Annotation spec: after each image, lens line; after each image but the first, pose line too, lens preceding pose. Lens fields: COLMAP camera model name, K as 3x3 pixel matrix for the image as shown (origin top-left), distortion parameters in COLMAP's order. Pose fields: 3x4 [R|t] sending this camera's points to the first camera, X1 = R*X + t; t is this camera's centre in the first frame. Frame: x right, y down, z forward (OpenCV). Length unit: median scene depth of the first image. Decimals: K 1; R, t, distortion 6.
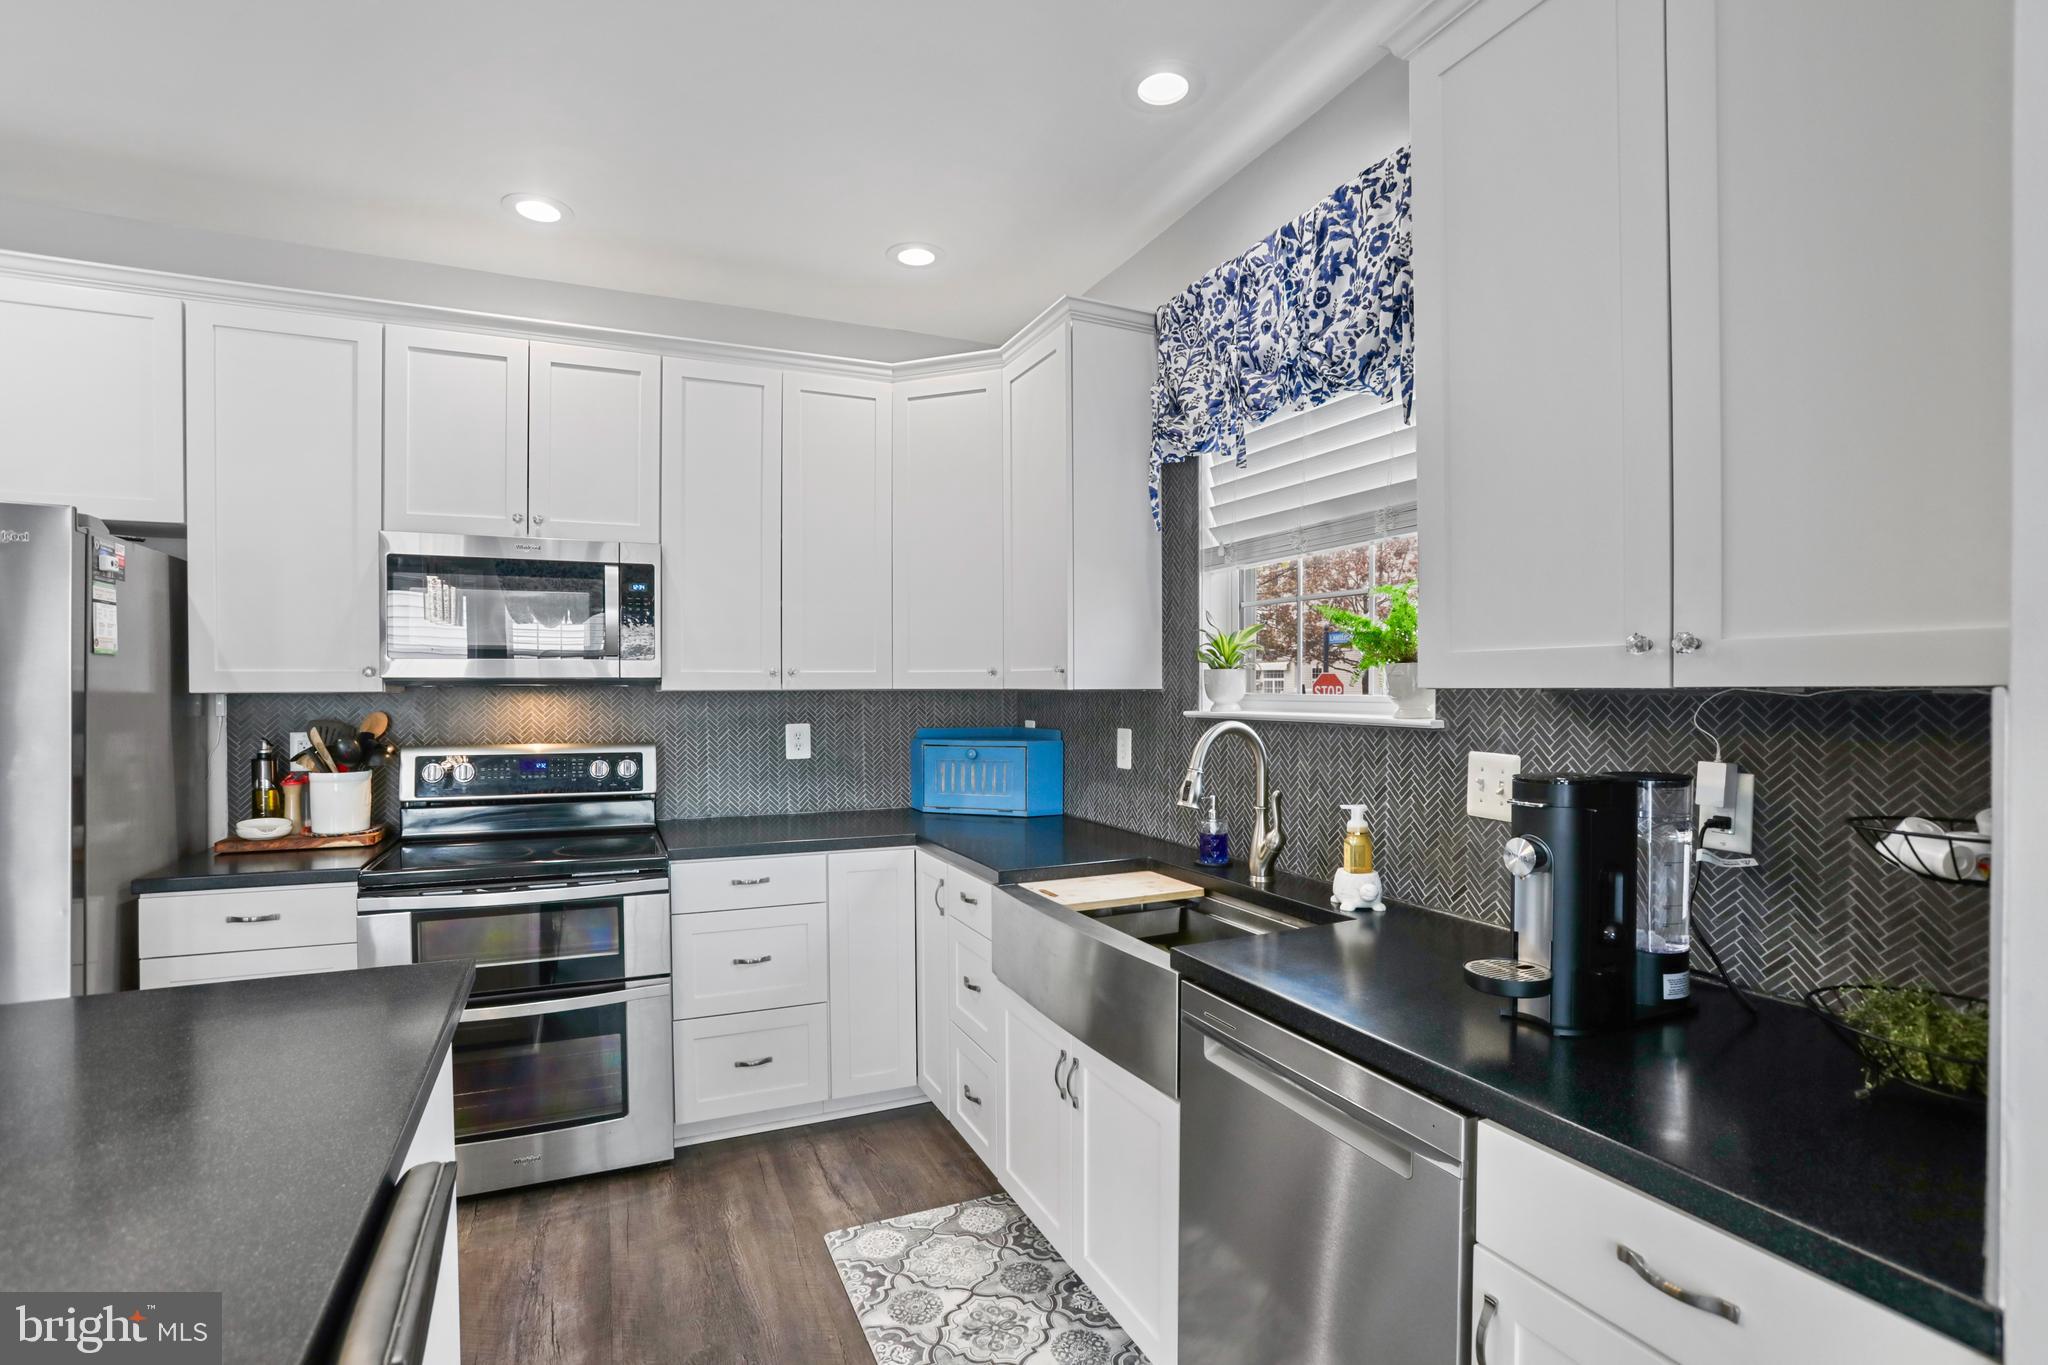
lens RADIAL K [[921.0, 0, 1028.2], [0, 921.0, 701.0], [0, 0, 1]] dist [-0.086863, 0.039119]
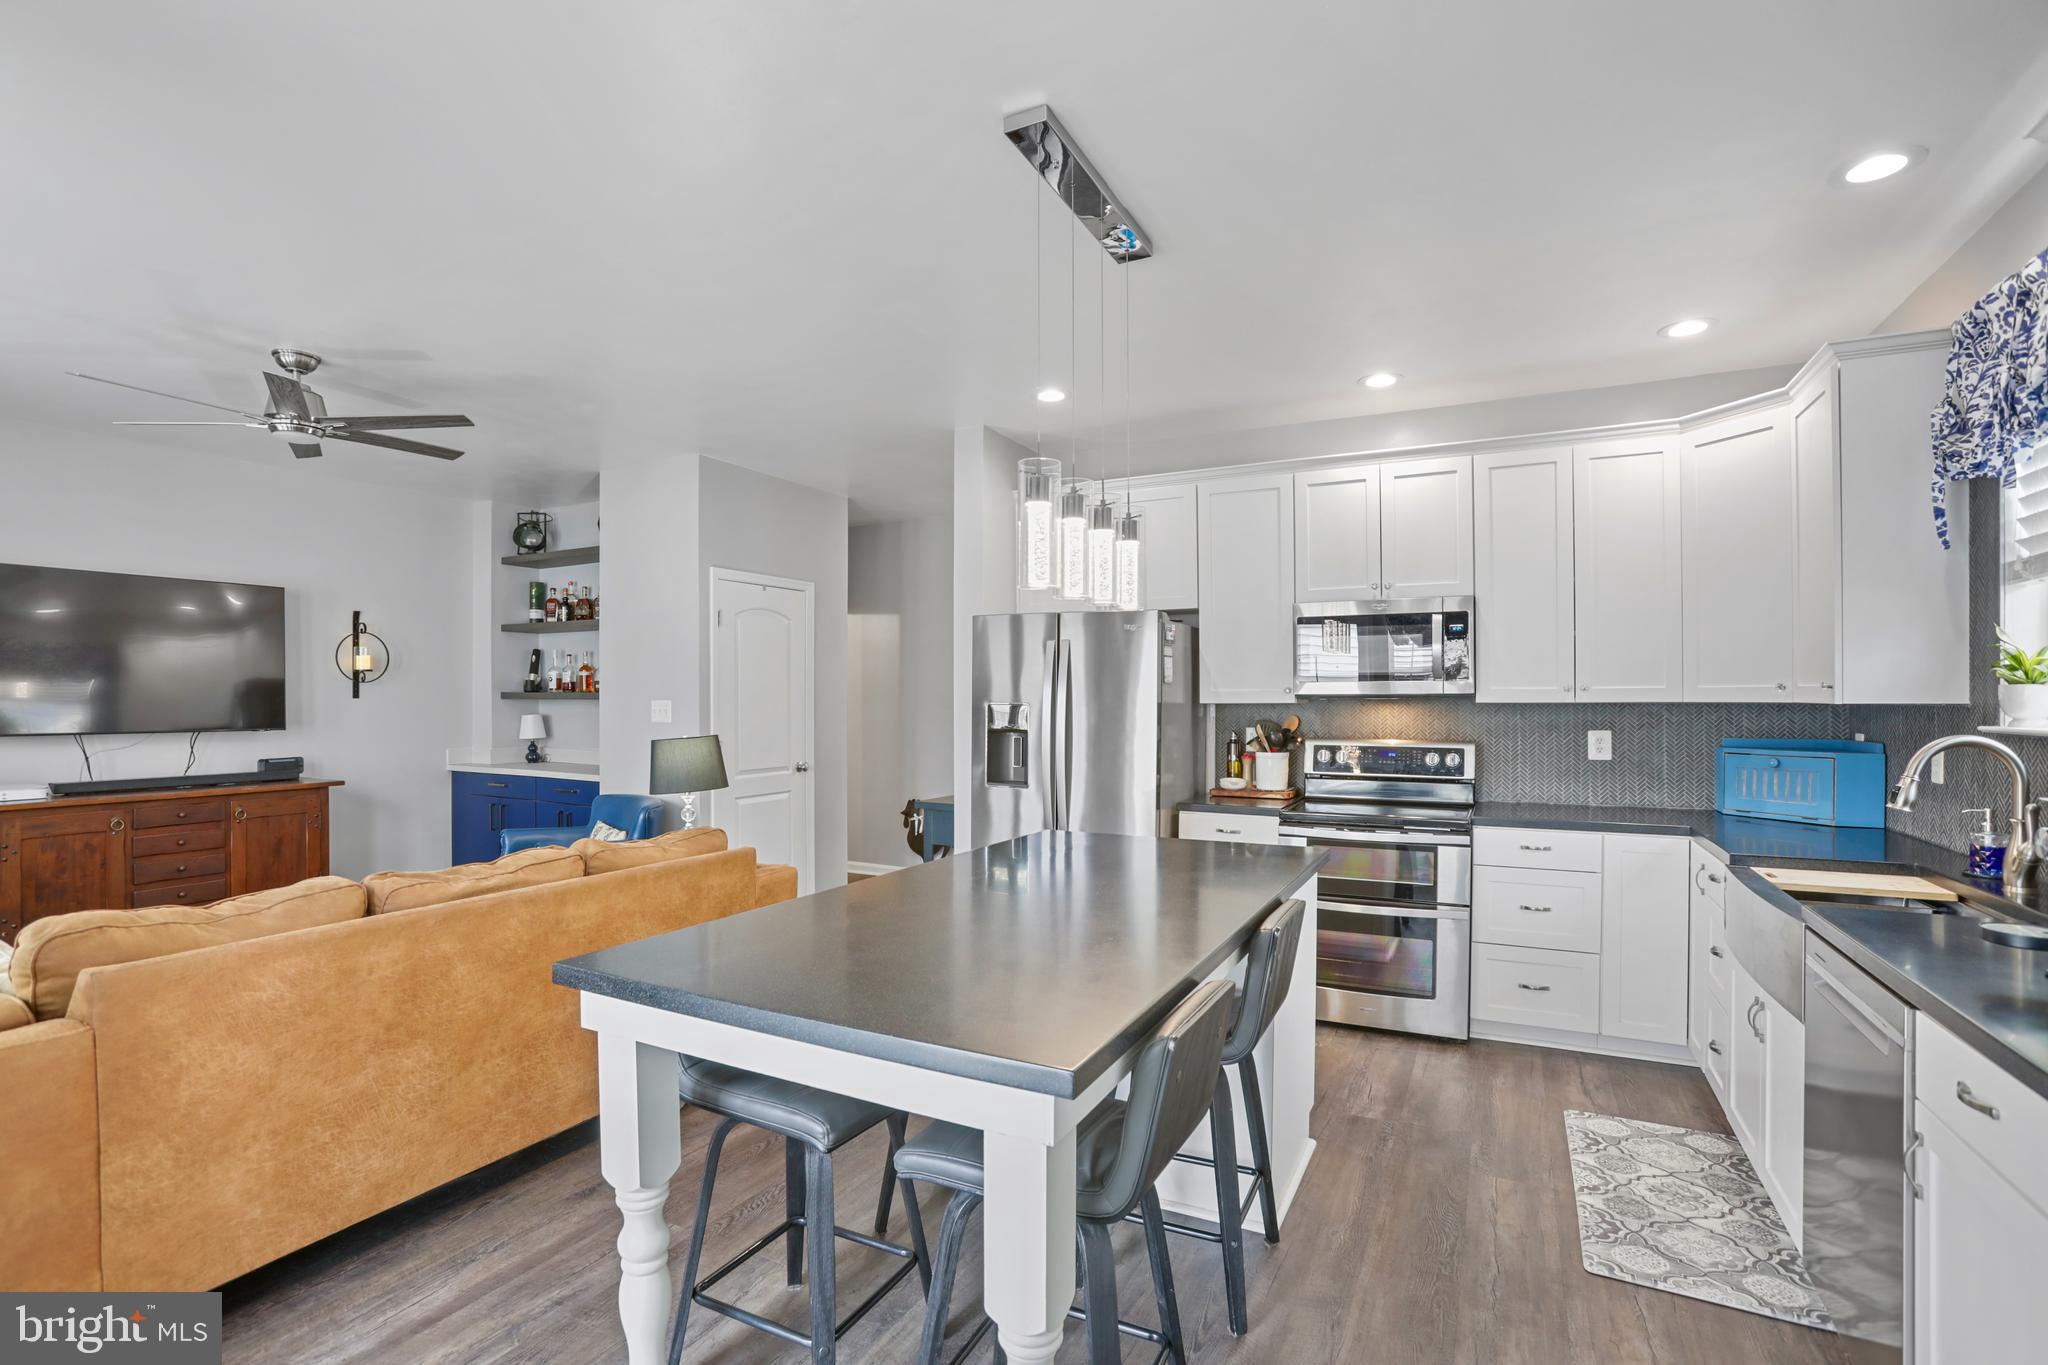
lens RADIAL K [[943.7, 0, 992.3], [0, 943.7, 701.2], [0, 0, 1]] dist [-0.054595, 0.028654]
pose [[0.579227, 0.001840, -0.815164, 0.340408], [-0.008282, 0.999959, -0.003629, -0.003260], [0.815124, 0.008853, 0.579219, -0.429448]]
